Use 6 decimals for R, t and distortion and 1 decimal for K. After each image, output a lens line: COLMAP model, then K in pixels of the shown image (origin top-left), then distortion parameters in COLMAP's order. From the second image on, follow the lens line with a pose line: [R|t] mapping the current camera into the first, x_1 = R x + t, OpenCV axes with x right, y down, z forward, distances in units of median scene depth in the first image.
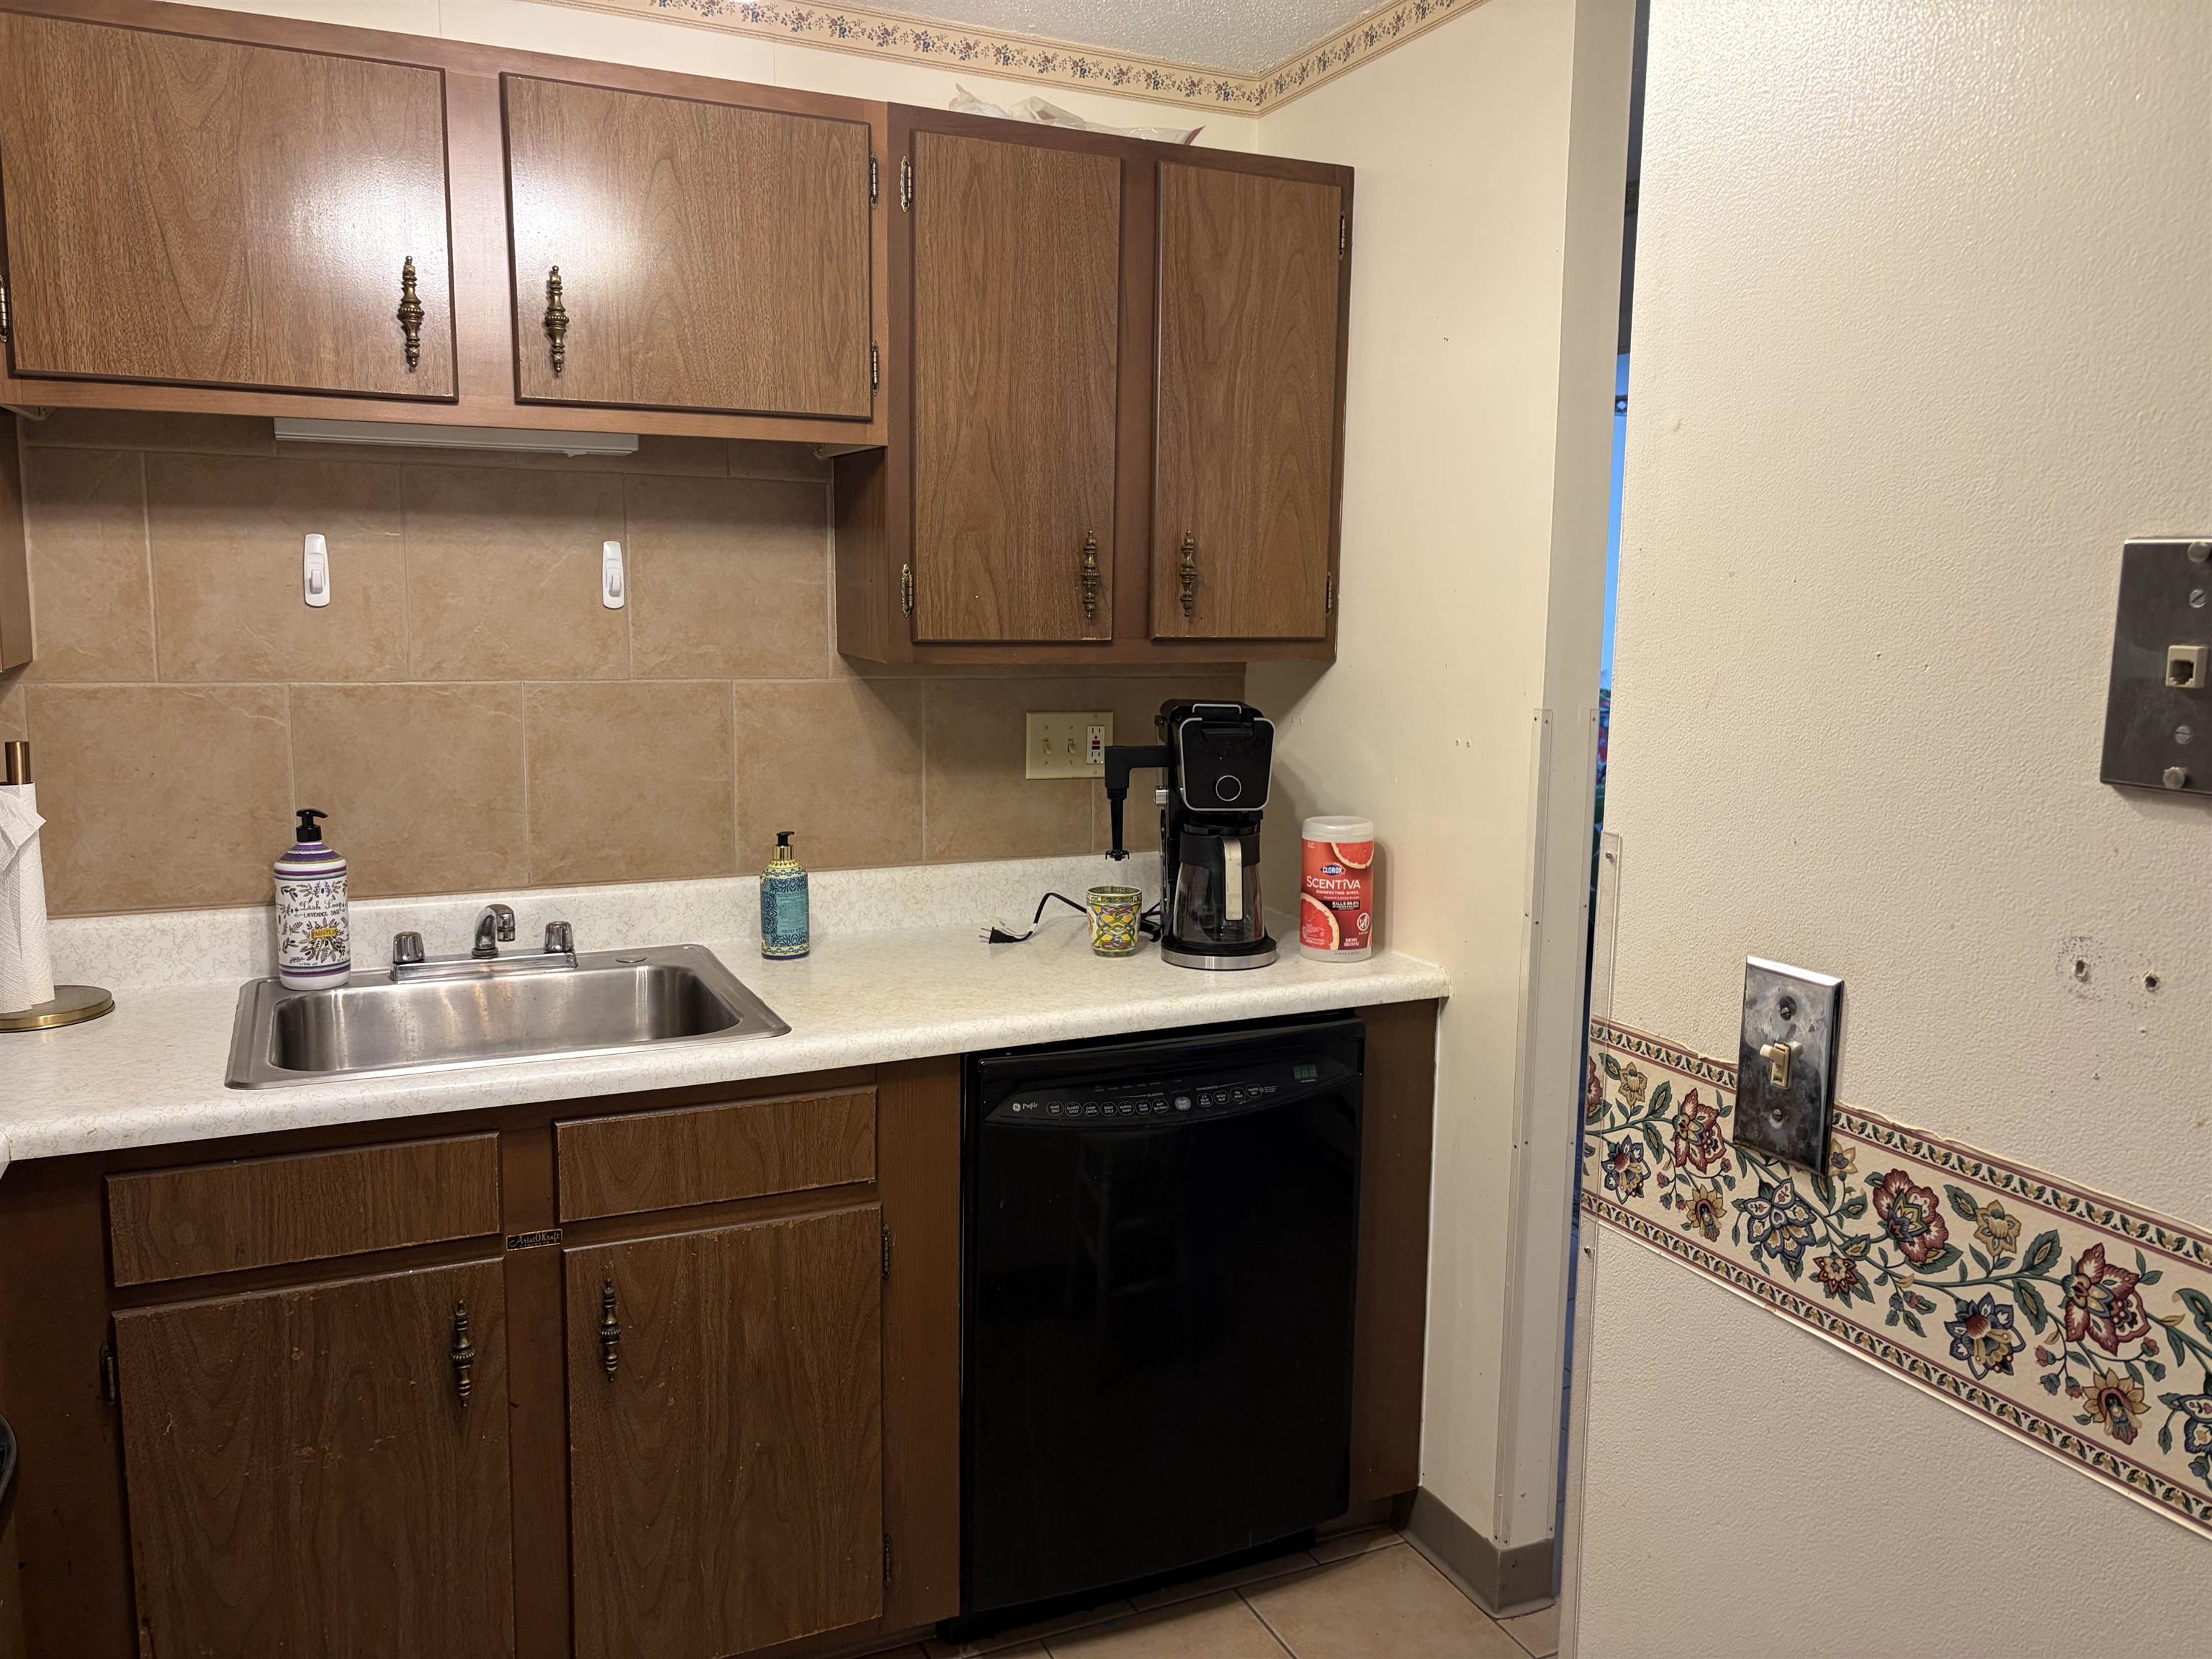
lens RADIAL K [[1665.3, 0, 1127.8], [0, 1665.3, 822.8], [0, 0, 1]] dist [0.041469, -0.058326]
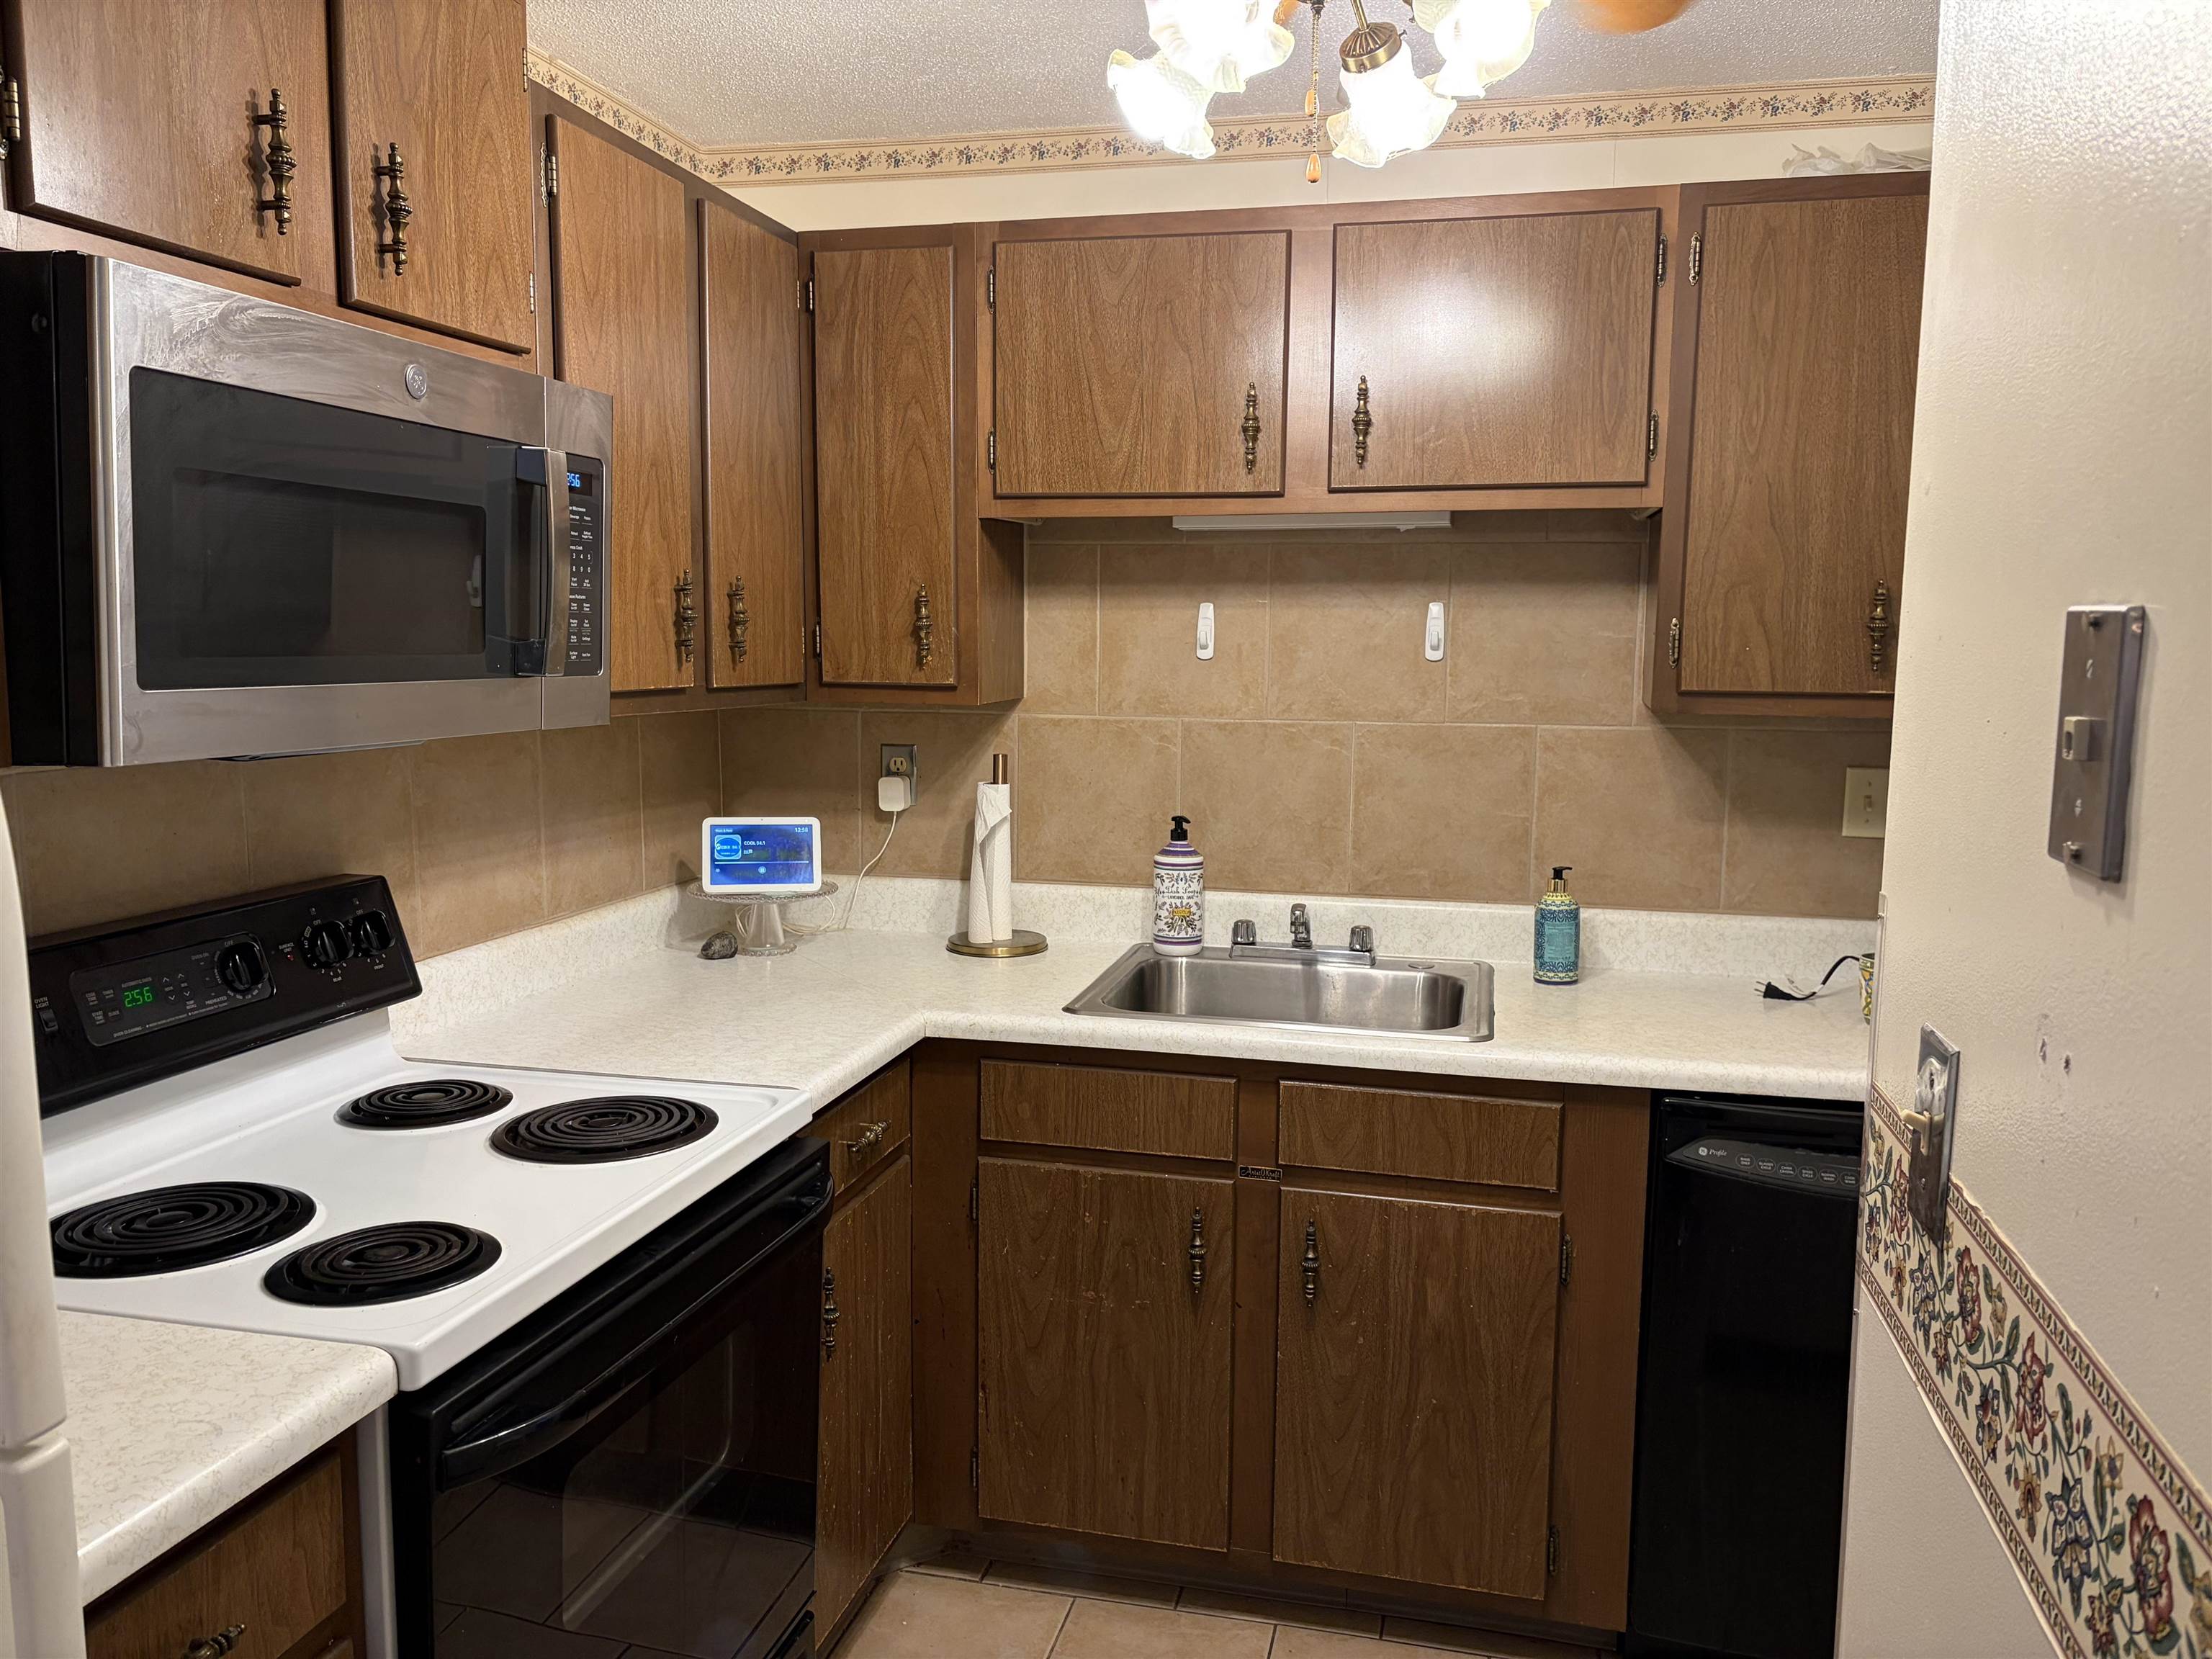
lens RADIAL K [[1665.3, 0, 1097.8], [0, 1665.3, 831.2], [0, 0, 1]] dist [0.041469, -0.058326]
pose [[0.776272, 0.069021, -0.626608, 0.268881], [-0.083666, 0.996475, 0.006113, 0.001056], [0.624821, 0.047681, 0.779311, -0.036006]]
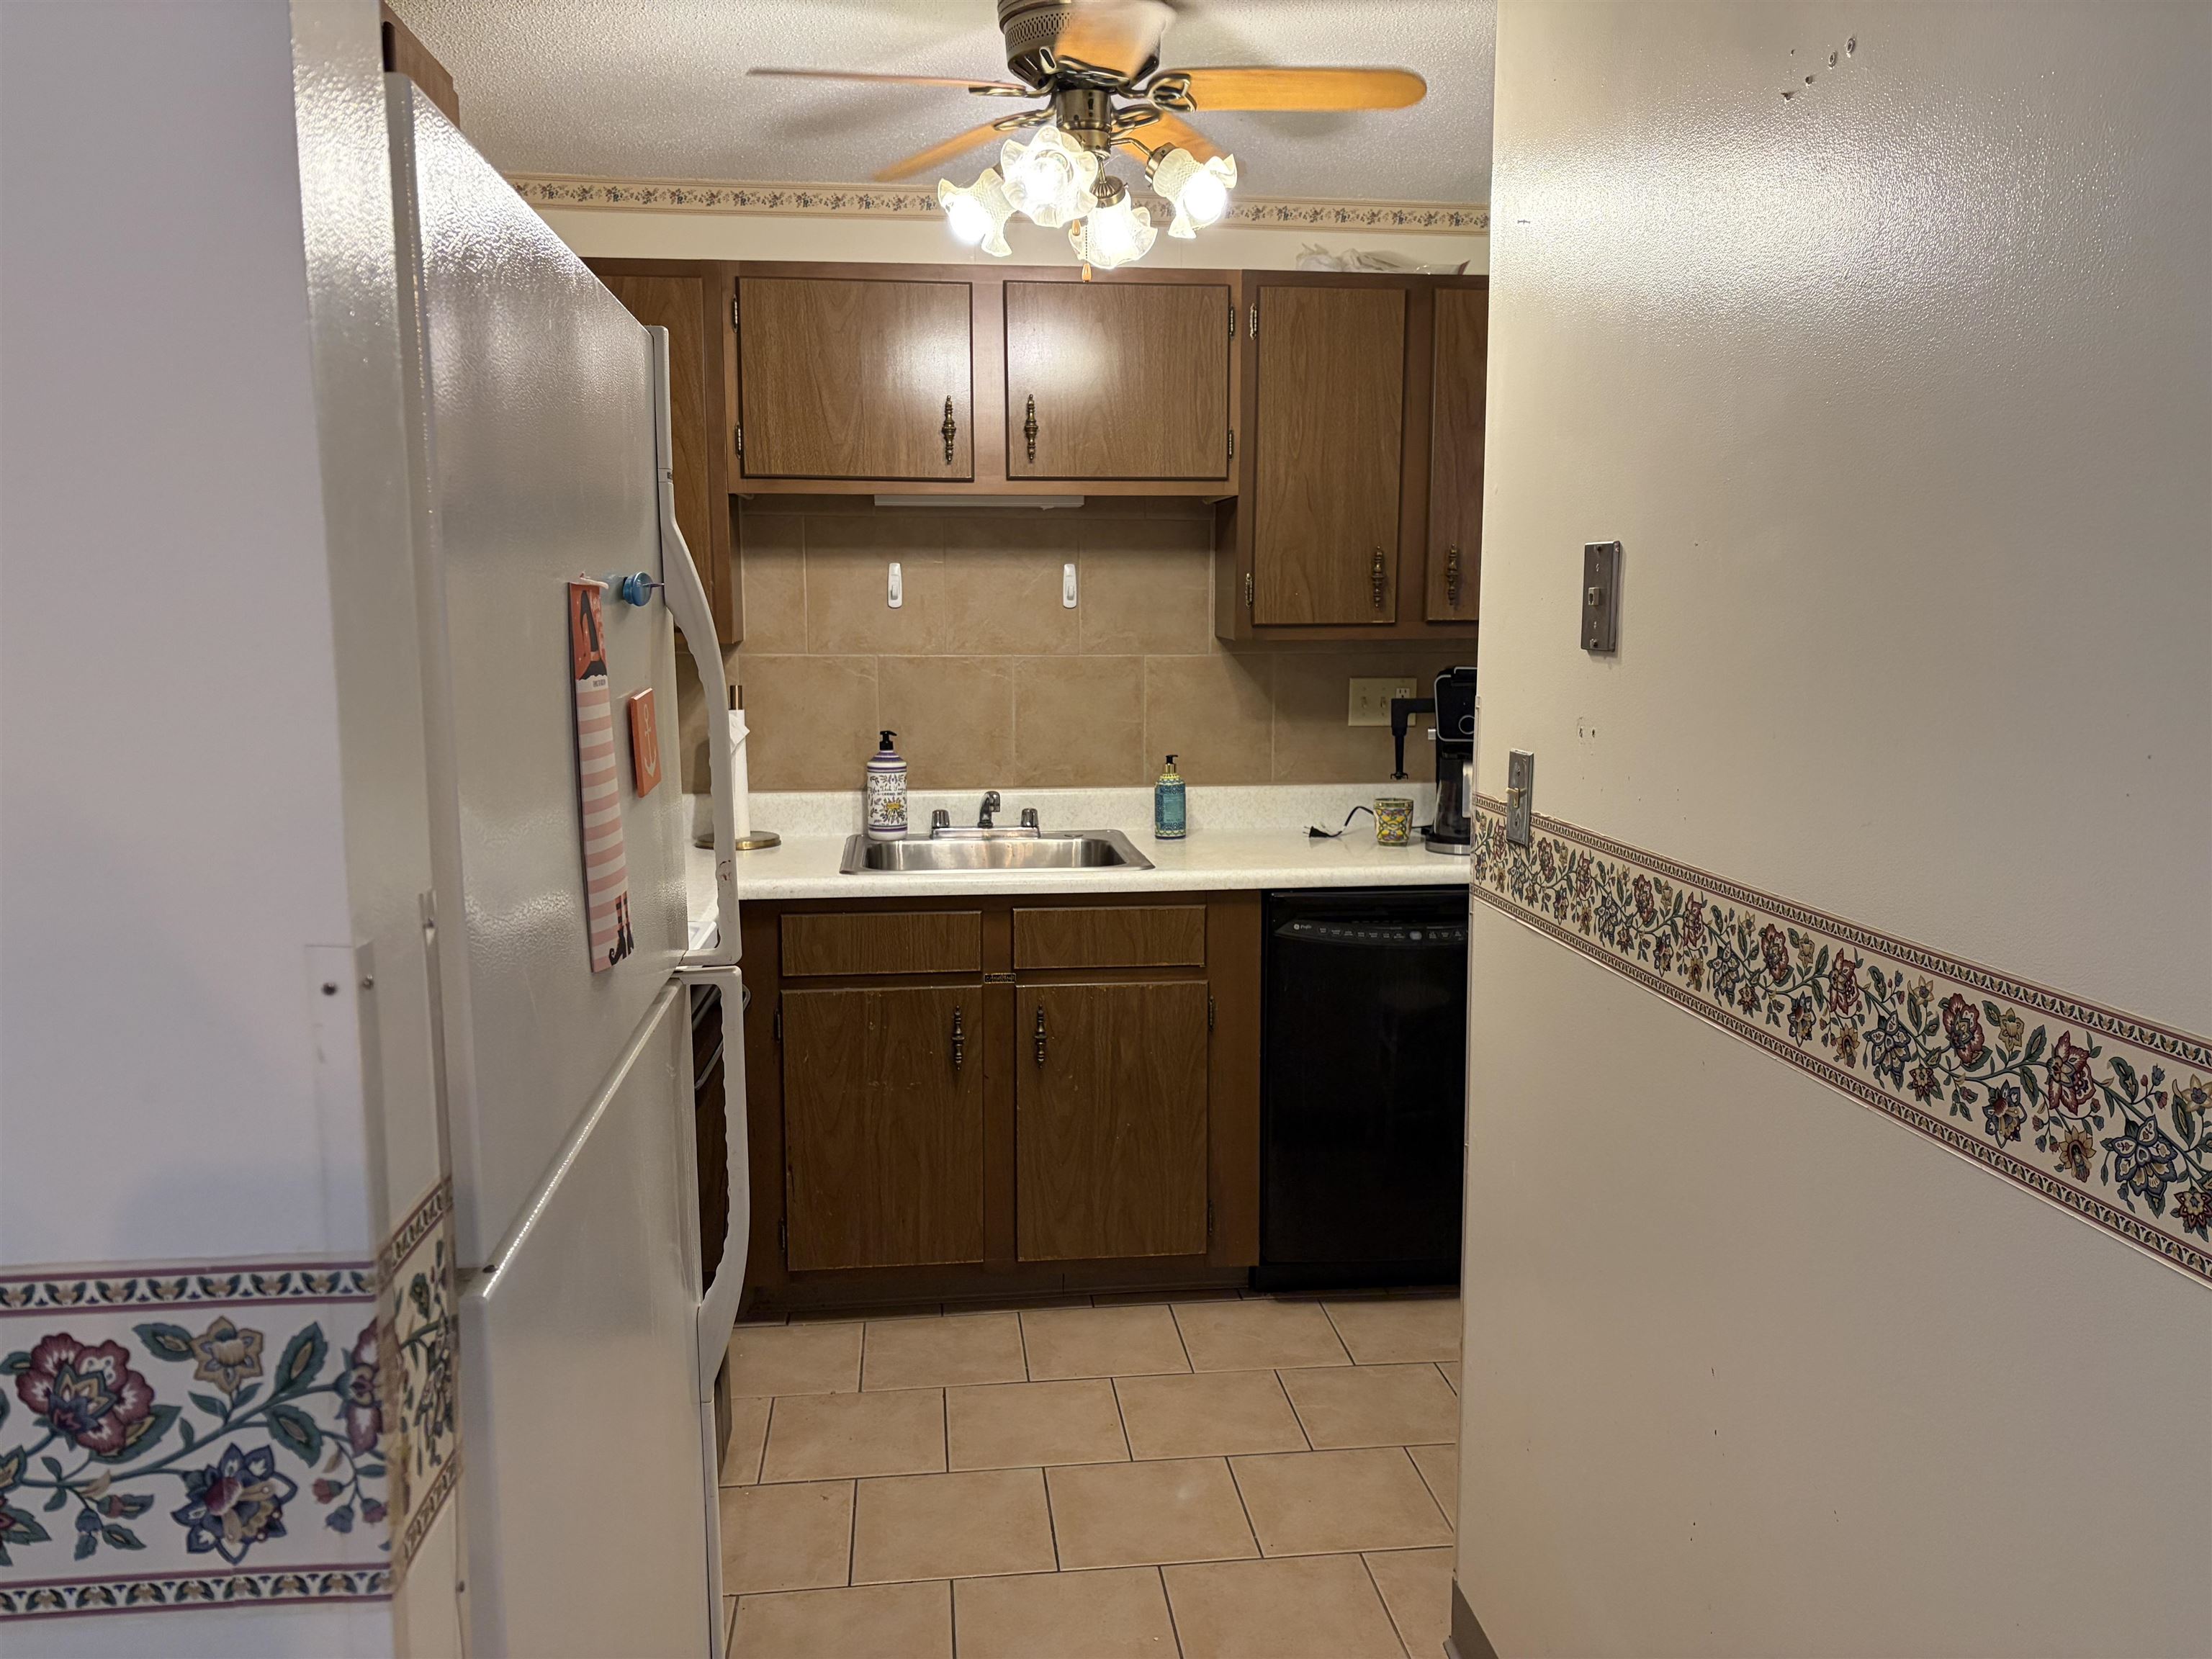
lens RADIAL K [[1665.3, 0, 1106.7], [0, 1665.3, 847.9], [0, 0, 1]] dist [0.041469, -0.058326]
pose [[0.946839, 0.030531, -0.320255, 0.250119], [-0.029447, 0.999532, 0.008228, 0.089356], [0.320357, 0.001640, 0.947296, -0.493992]]
